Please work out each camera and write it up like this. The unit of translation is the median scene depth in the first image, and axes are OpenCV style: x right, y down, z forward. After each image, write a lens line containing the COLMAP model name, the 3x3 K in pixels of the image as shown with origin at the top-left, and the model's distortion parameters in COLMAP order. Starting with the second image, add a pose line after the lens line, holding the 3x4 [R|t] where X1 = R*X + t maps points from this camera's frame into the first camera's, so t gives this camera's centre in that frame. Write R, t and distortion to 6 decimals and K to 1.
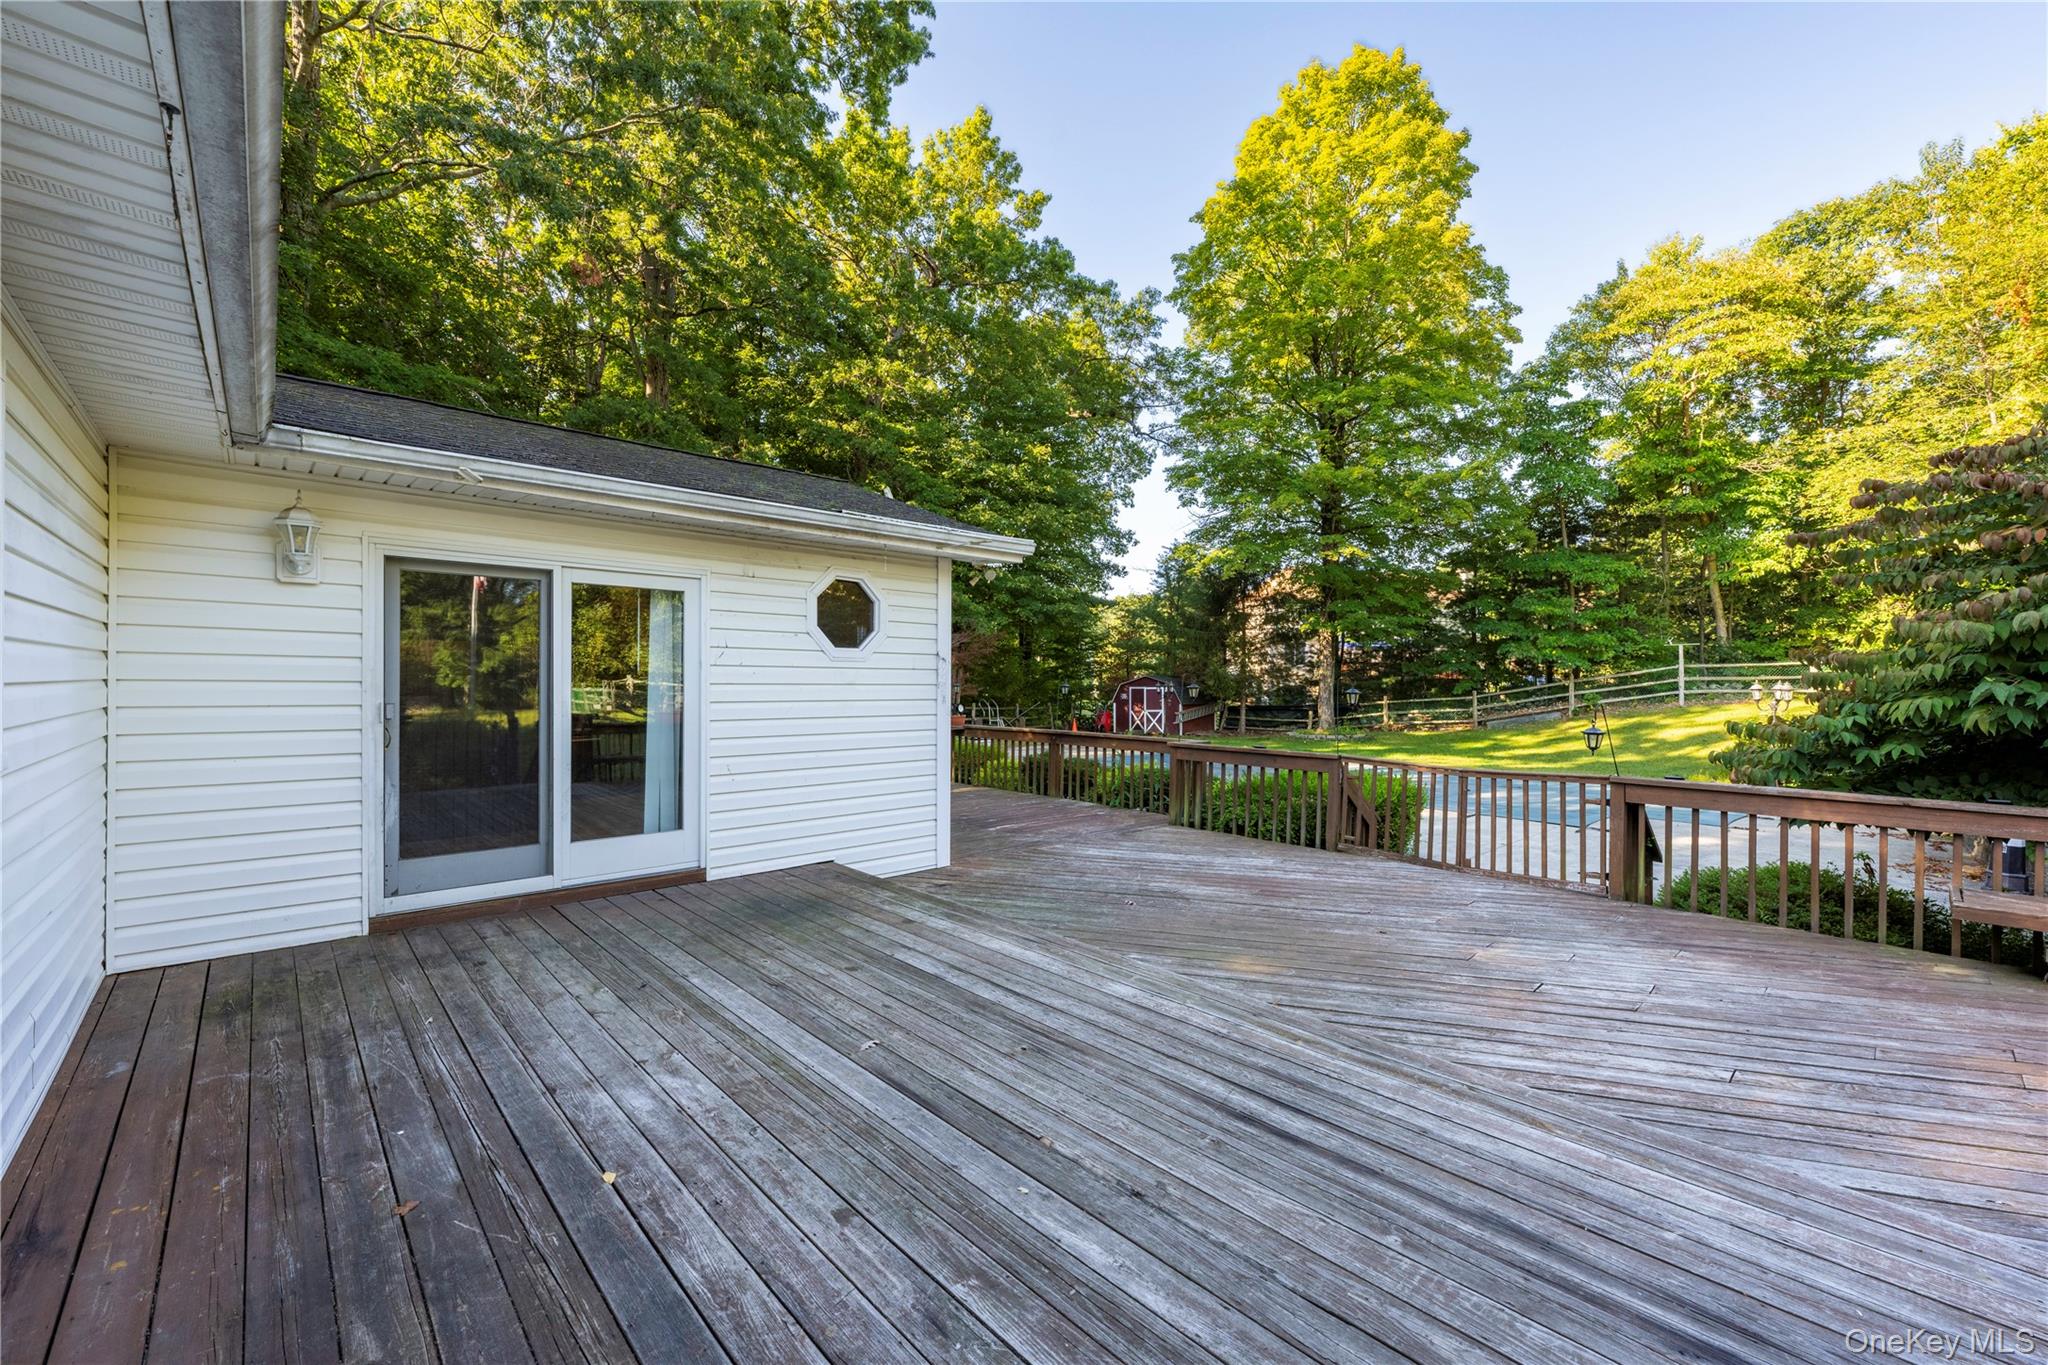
lens RADIAL K [[817.2, 0, 1011.1], [0, 817.2, 687.5], [0, 0, 1]] dist [0.003617, 0.000041]
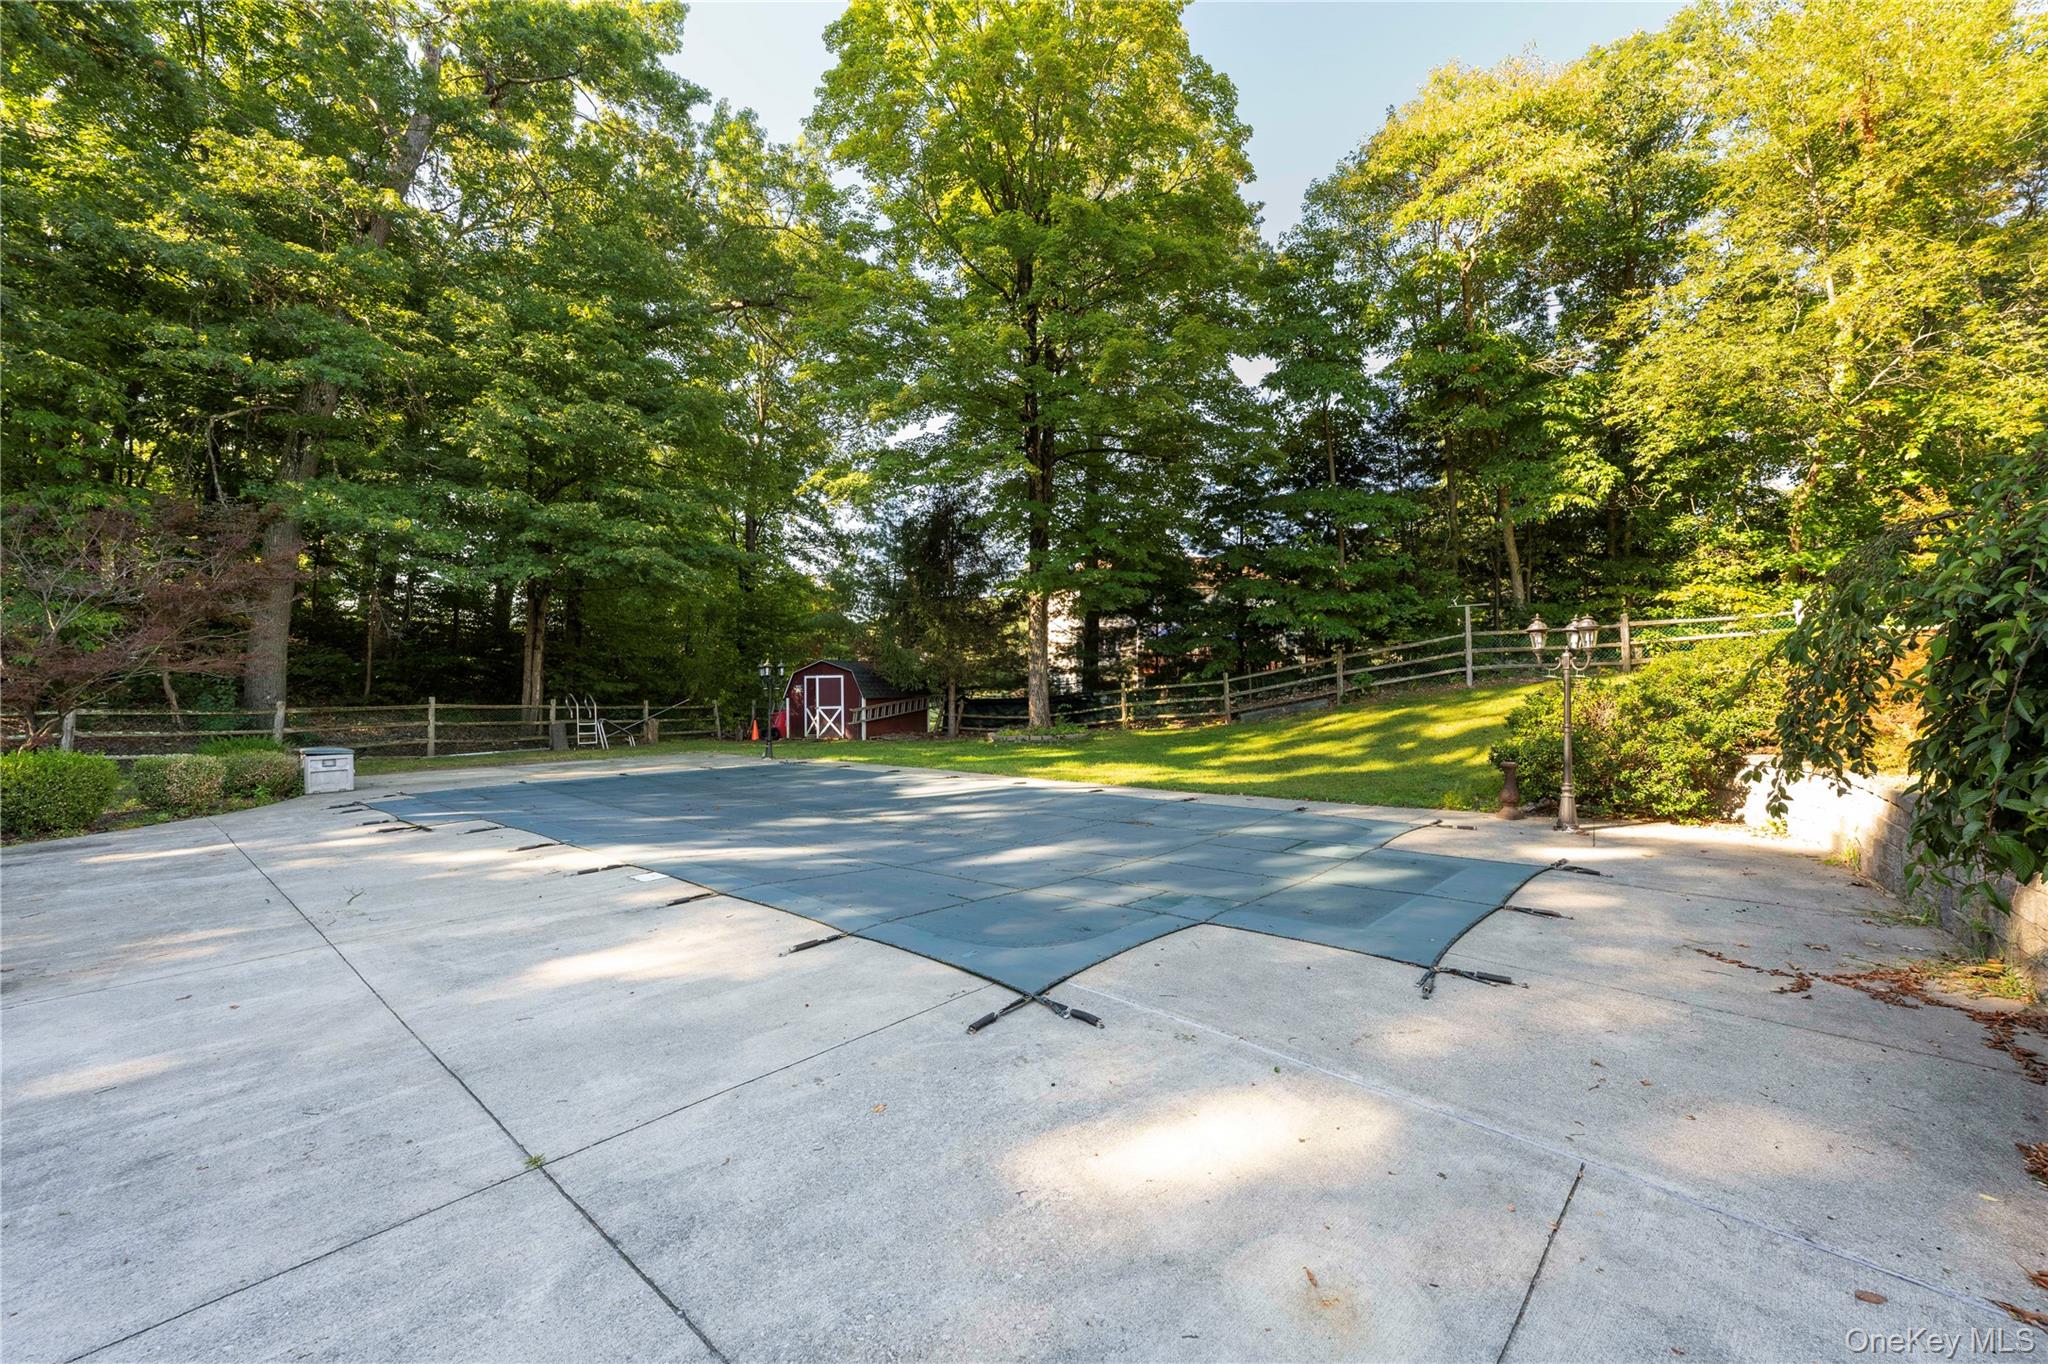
lens RADIAL K [[817.2, 0, 1031.1], [0, 817.2, 673.7], [0, 0, 1]] dist [0.003617, 0.000041]
pose [[0.988390, -0.014348, 0.151261, 0.347438], [0.015674, 0.999848, -0.007578, 0.009815], [-0.151130, 0.009861, 0.988465, 0.362211]]
